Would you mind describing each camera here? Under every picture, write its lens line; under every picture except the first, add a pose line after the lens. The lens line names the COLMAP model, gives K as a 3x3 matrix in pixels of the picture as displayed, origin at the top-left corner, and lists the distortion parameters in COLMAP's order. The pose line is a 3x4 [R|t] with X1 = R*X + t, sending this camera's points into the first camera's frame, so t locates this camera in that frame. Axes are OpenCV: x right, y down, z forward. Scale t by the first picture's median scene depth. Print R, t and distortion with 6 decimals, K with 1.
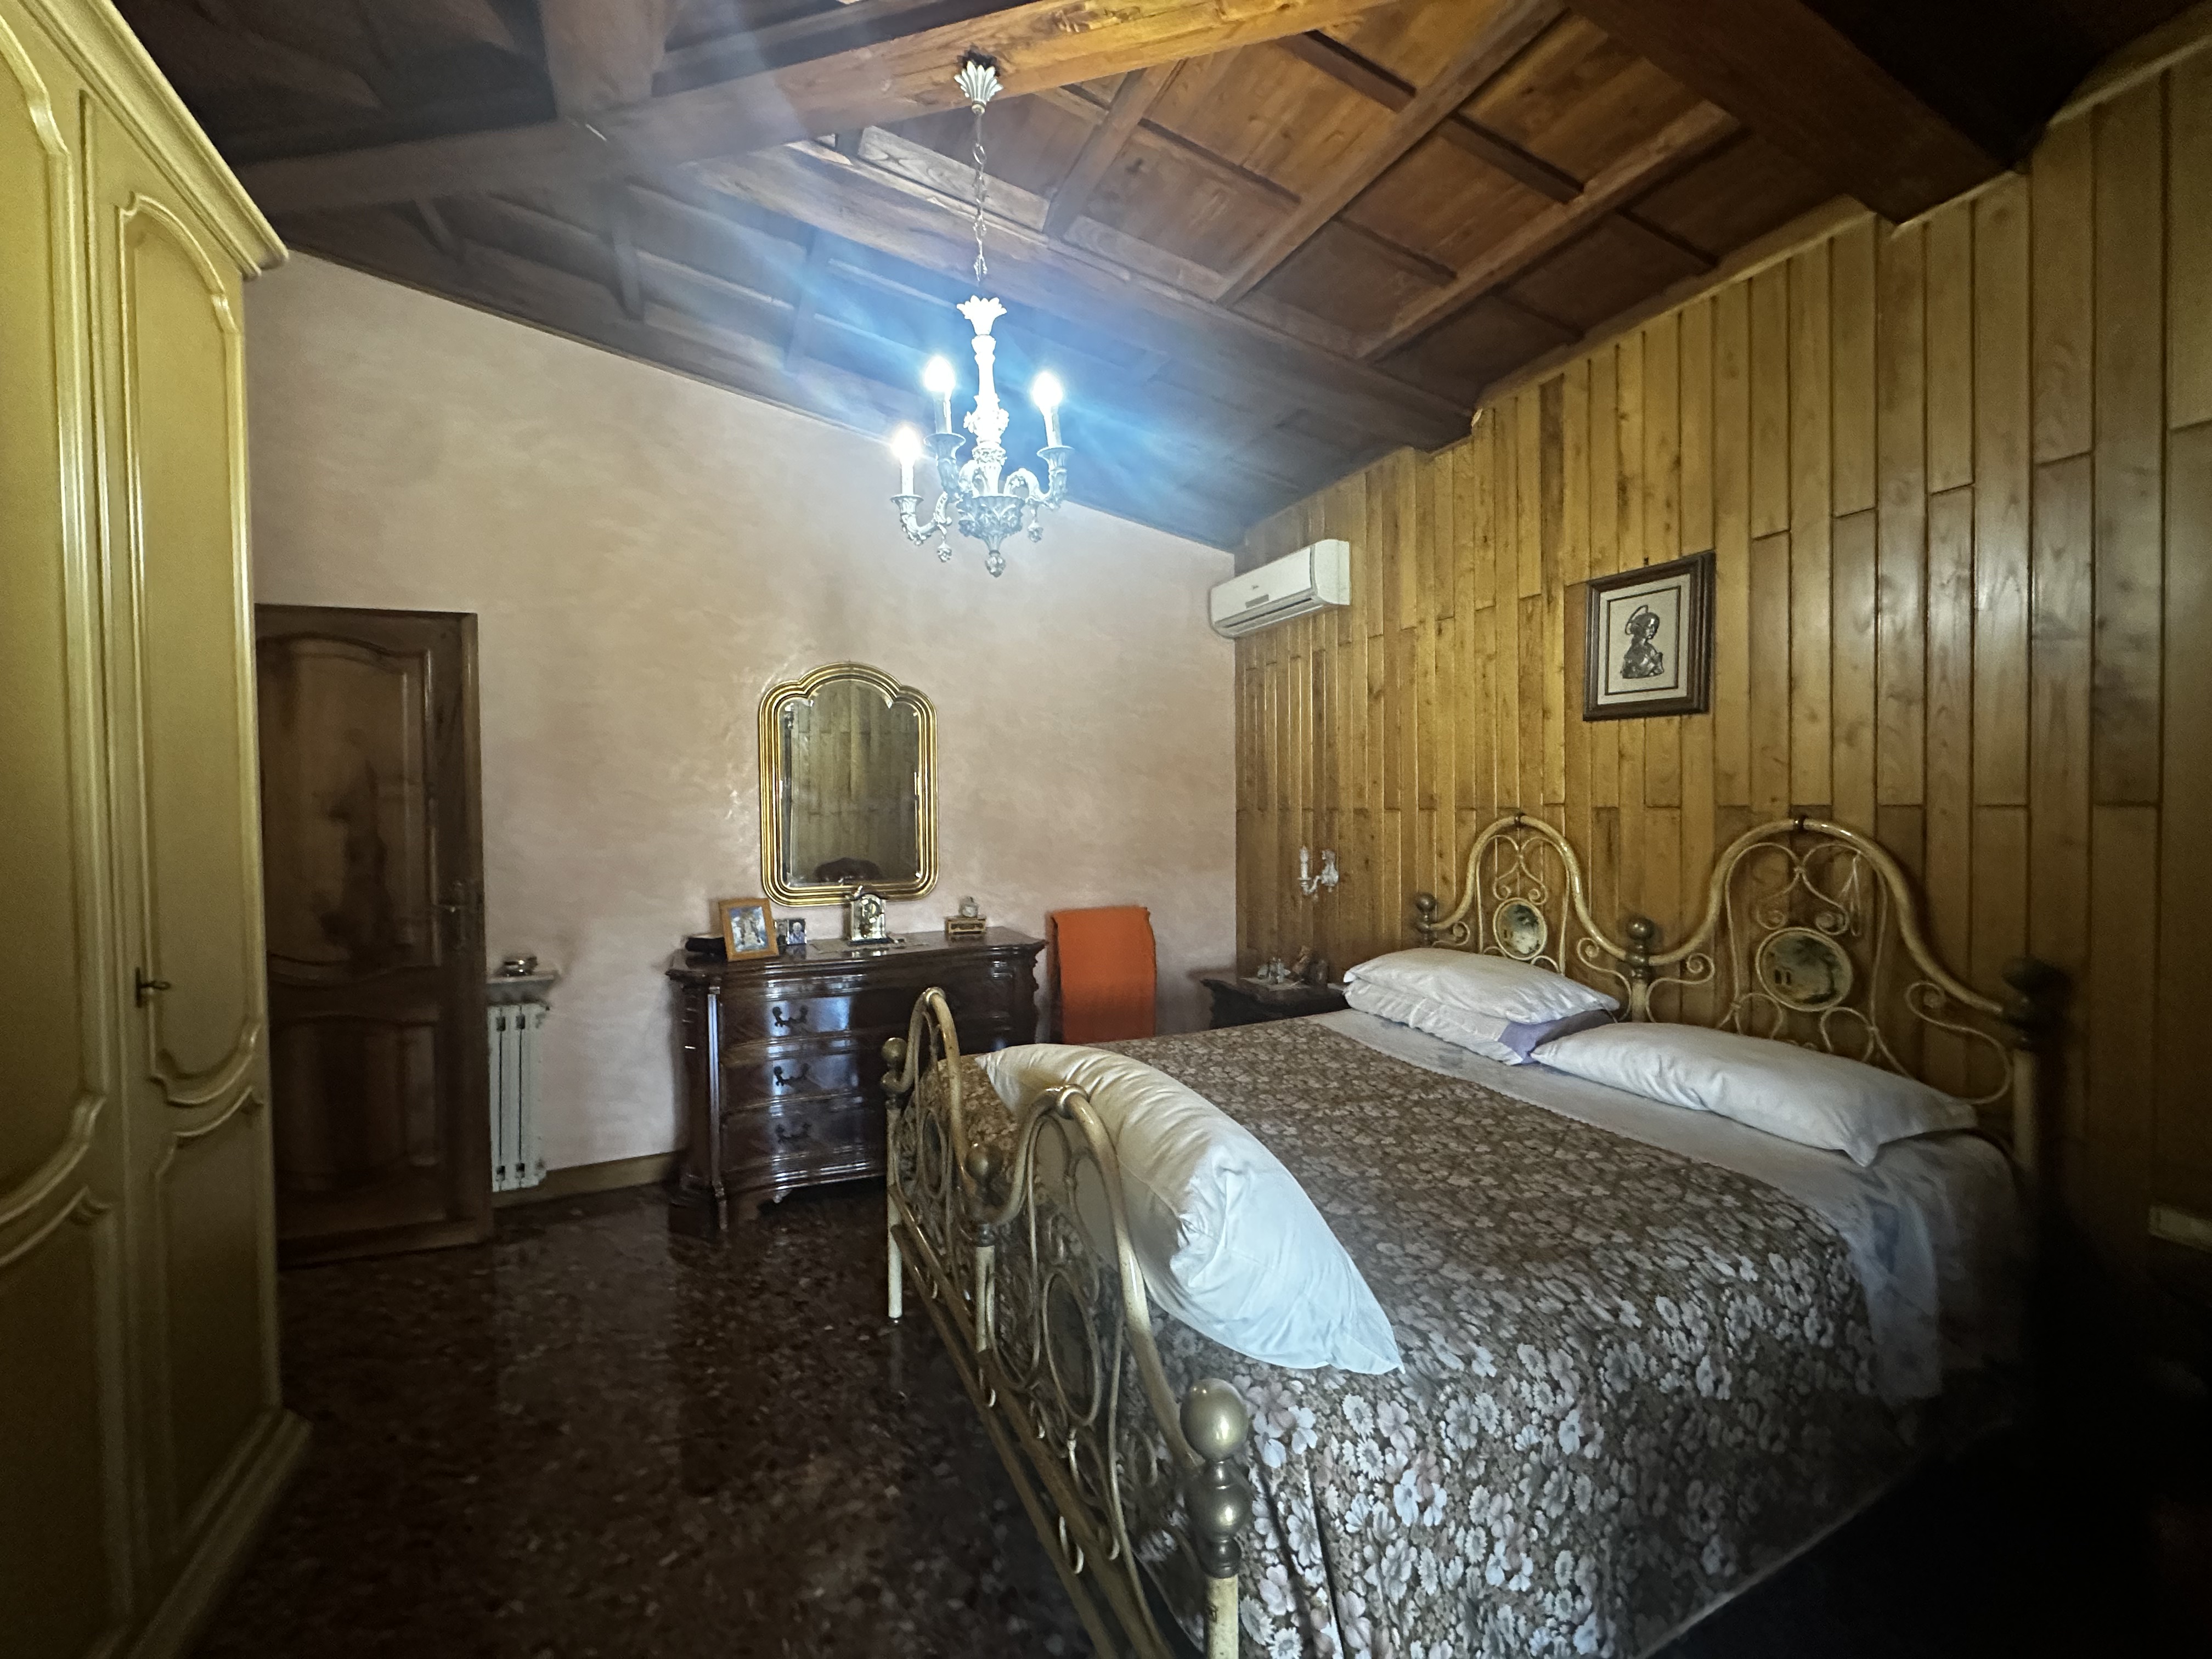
lens RADIAL K [[886.7, 0, 1106.0], [0, 886.7, 829.5], [0, 0, 1]] dist [-0.002591, 0.000131]
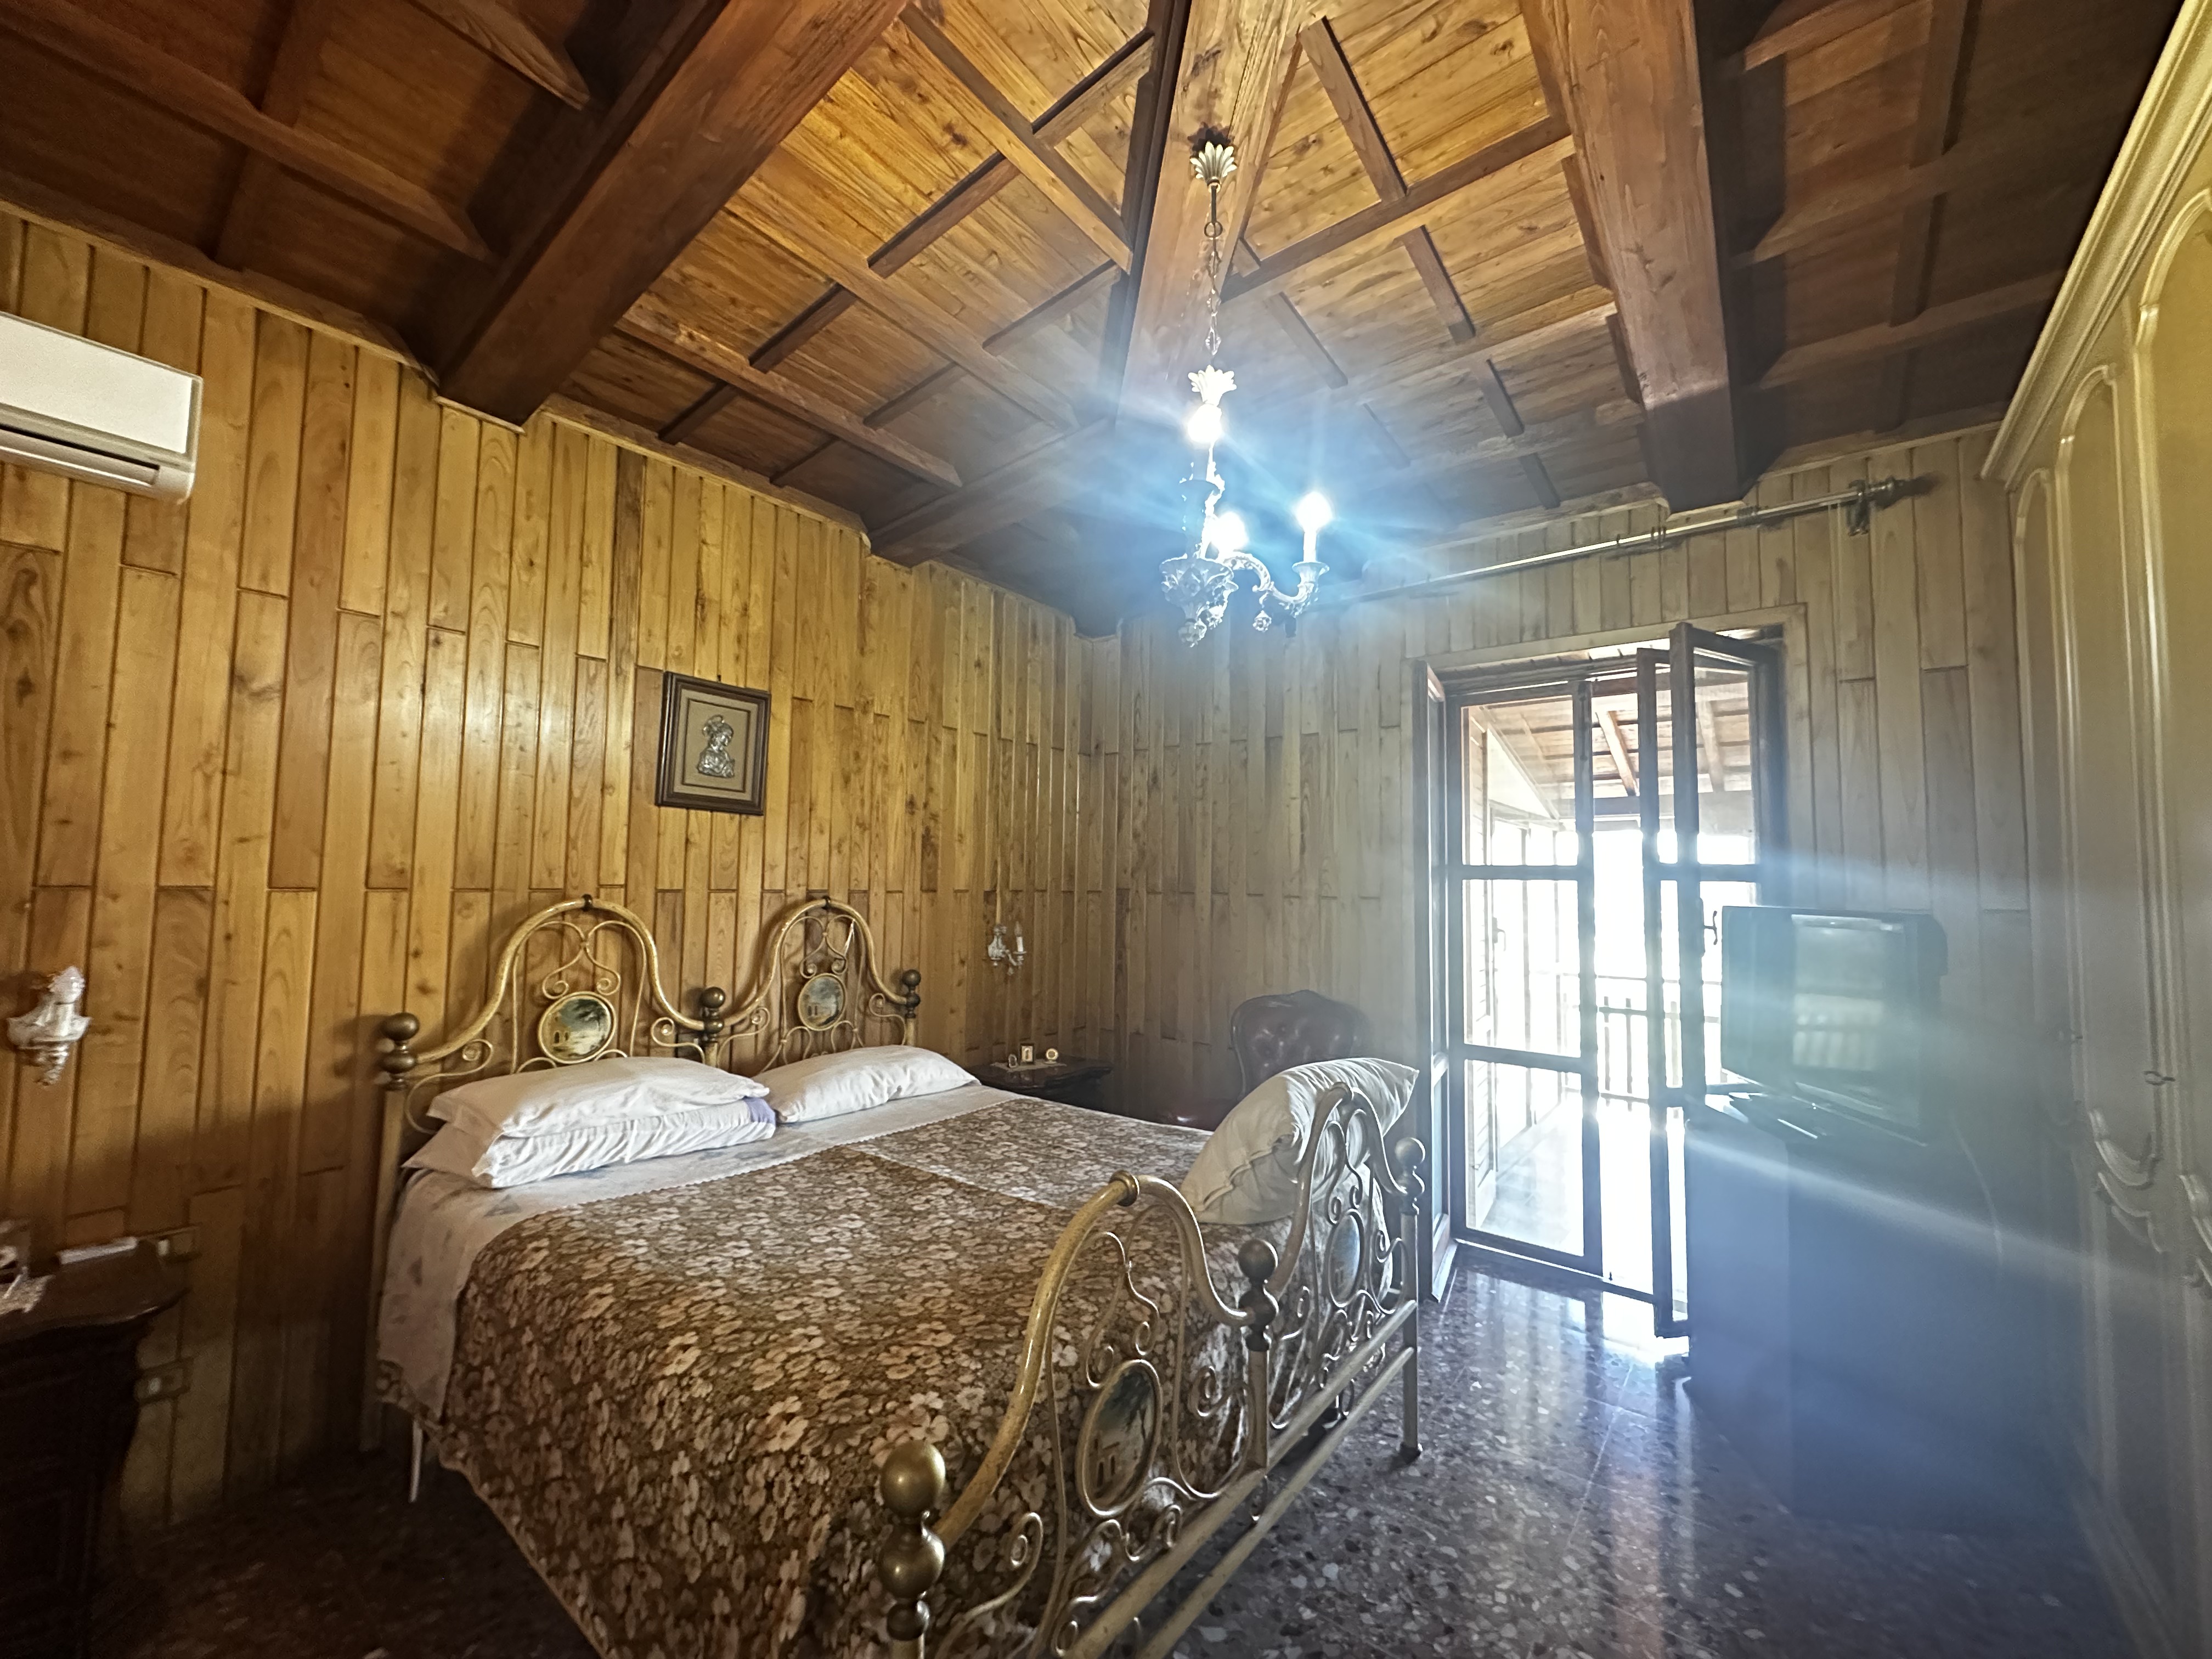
lens RADIAL K [[886.7, 0, 1106.0], [0, 886.7, 829.5], [0, 0, 1]] dist [-0.002591, 0.000131]
pose [[-0.454355, 0.060675, 0.888752, -0.630175], [0.009134, 0.997943, -0.063460, -0.025523], [-0.890774, -0.020715, -0.453974, 1.054912]]
